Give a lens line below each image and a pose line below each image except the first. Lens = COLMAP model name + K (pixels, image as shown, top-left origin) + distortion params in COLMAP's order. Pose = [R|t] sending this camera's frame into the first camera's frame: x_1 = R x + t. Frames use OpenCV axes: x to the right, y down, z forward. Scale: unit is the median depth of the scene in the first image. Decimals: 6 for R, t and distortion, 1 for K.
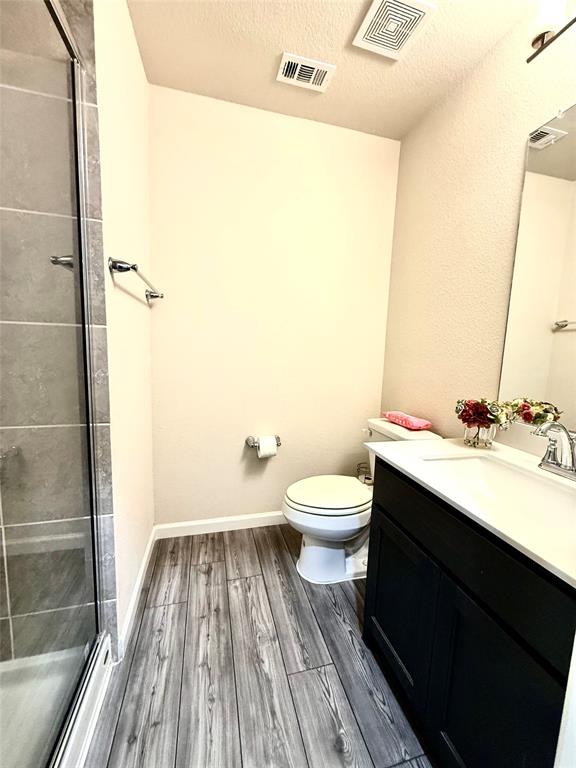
lens RADIAL K [[310.4, 0, 289.8], [0, 310.4, 384.0], [0, 0, 1]] dist [0.001507, 0.000208]
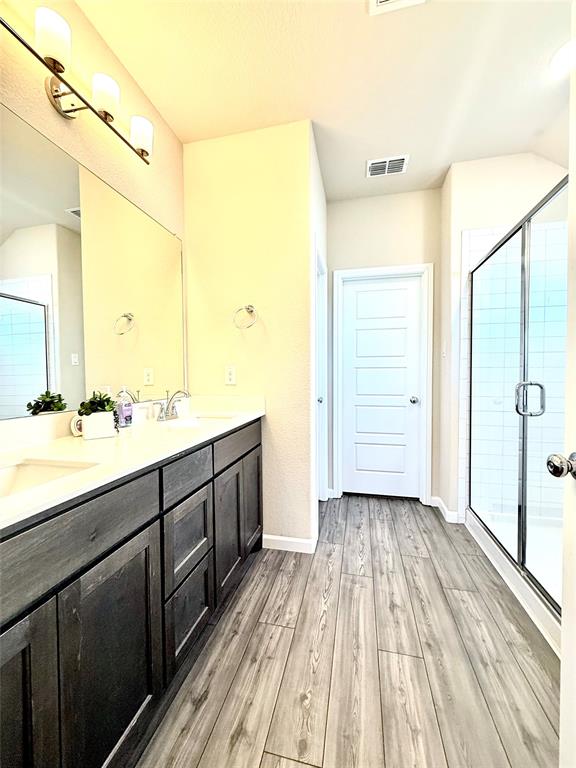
lens RADIAL K [[310.4, 0, 287.5], [0, 310.4, 384.1], [0, 0, 1]] dist [0.001507, 0.000208]
pose [[-0.880251, 0.090796, 0.465740, -0.506424], [0.160892, 0.980489, 0.112940, -0.252187], [-0.446398, 0.174350, -0.877685, 1.952060]]
